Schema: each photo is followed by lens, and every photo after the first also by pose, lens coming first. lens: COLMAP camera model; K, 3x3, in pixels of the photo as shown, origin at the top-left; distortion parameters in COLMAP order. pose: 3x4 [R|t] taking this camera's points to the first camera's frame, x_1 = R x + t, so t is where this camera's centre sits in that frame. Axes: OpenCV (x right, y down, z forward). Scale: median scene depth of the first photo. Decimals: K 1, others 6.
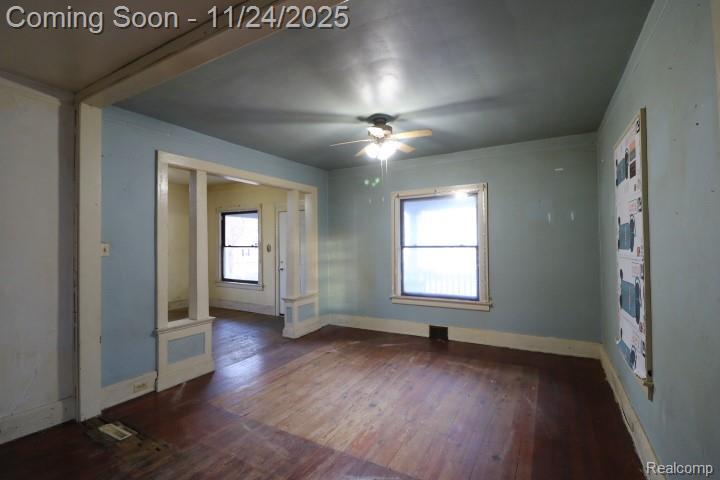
lens RADIAL K [[332.9, 0, 361.1], [0, 332.9, 236.2], [0, 0, 1]] dist [-0.016600, -0.002247]
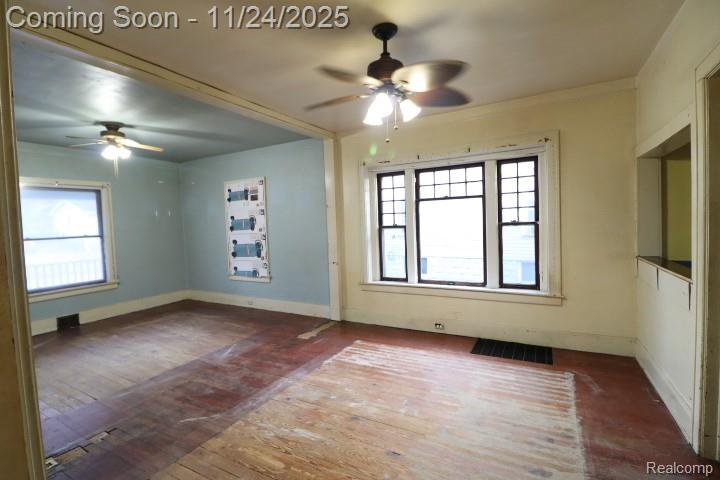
lens RADIAL K [[332.9, 0, 360.1], [0, 332.9, 239.1], [0, 0, 1]] dist [-0.016600, -0.002247]
pose [[-0.020511, -0.039014, 0.999028, -0.932194], [0.021514, 0.998990, 0.039454, 0.017881], [-0.999558, 0.022303, -0.019651, 0.135410]]
